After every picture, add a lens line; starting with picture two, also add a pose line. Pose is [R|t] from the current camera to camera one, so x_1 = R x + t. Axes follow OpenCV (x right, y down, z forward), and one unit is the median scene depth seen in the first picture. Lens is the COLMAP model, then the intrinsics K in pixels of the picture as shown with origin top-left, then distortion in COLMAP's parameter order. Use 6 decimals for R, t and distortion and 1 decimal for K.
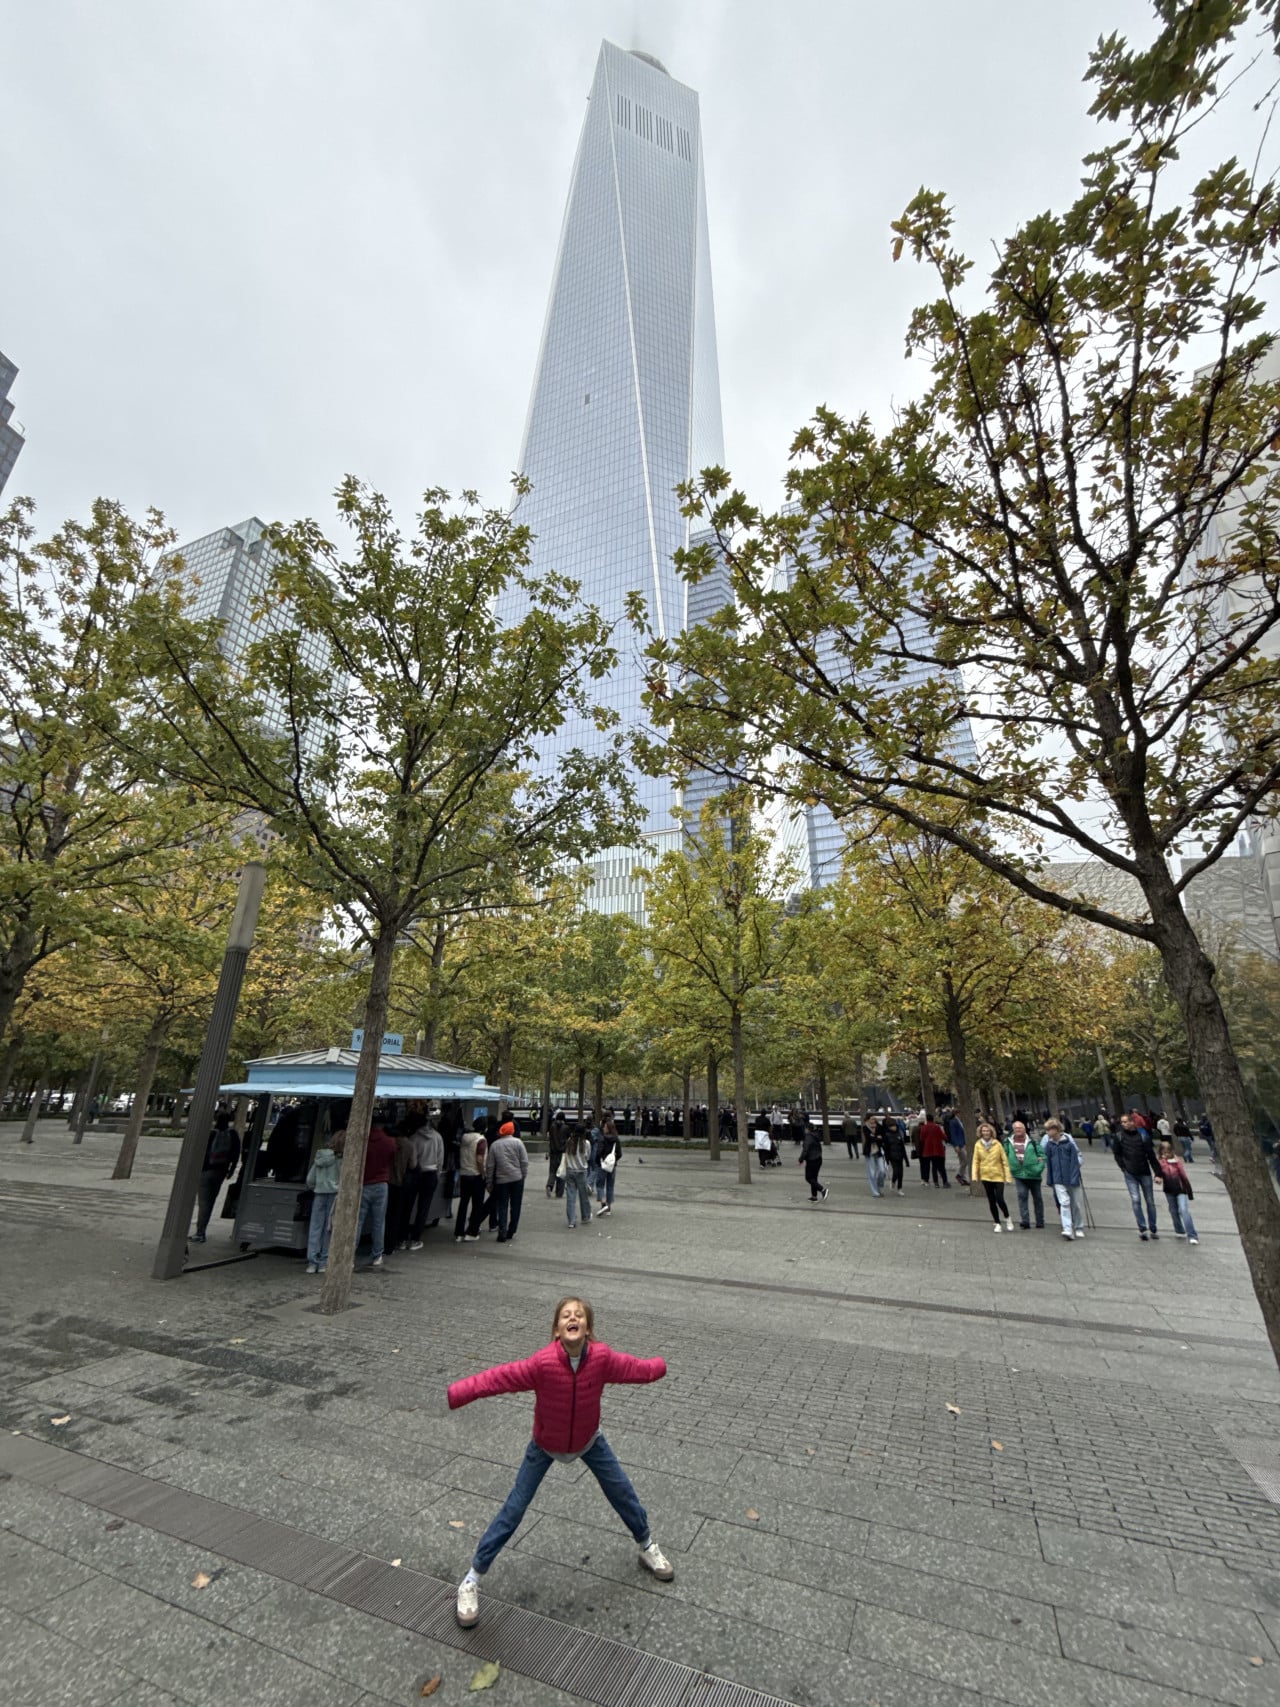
lens RADIAL K [[676.7, 0, 646.0], [0, 676.7, 848.7], [0, 0, 1]] dist [0.001476, -0.000013]
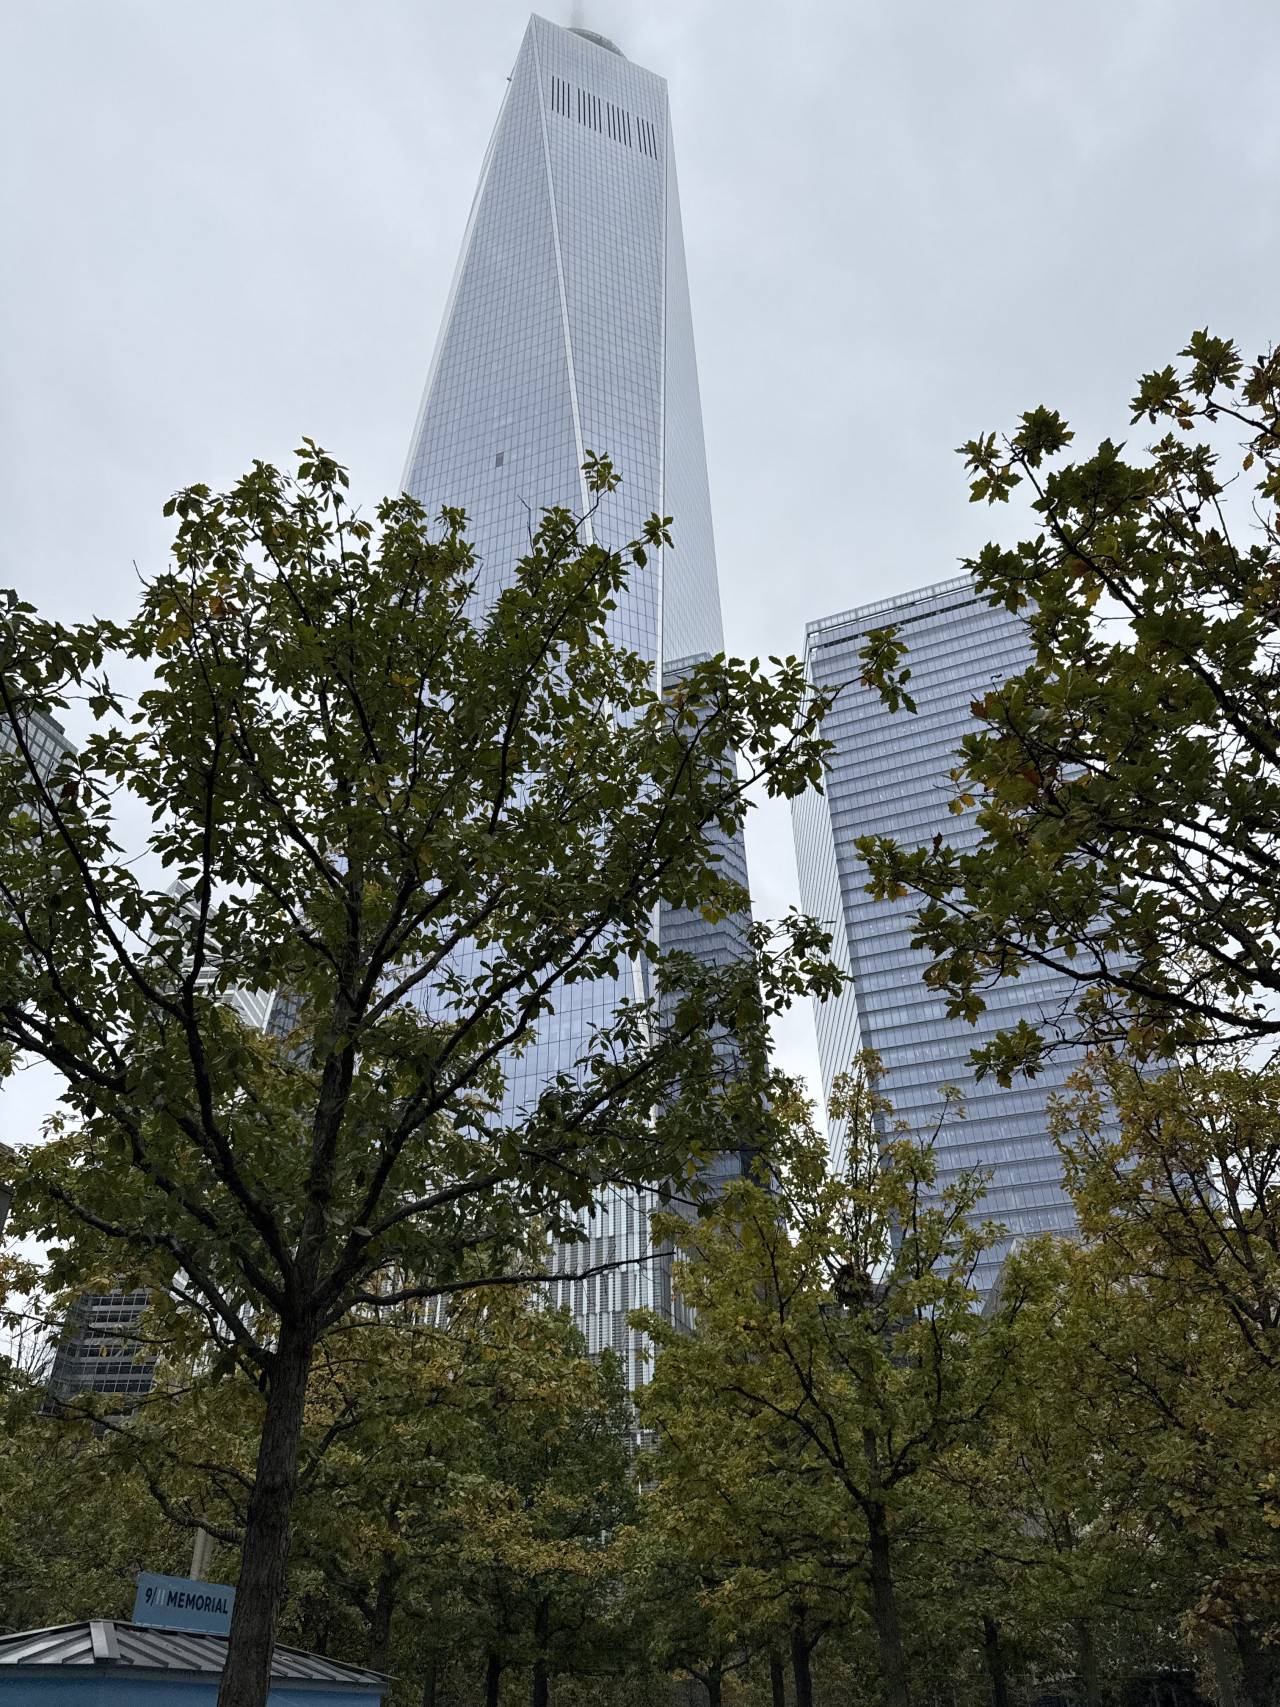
lens RADIAL K [[1202.0, 0, 639.2], [0, 1202.0, 894.8], [0, 0, 1]] dist [0.120571, -0.118944]
pose [[0.999152, 0.017075, 0.037461, -0.214860], [-0.007619, 0.970909, -0.239327, 0.037361], [-0.040458, 0.238838, 0.970216, 0.137983]]
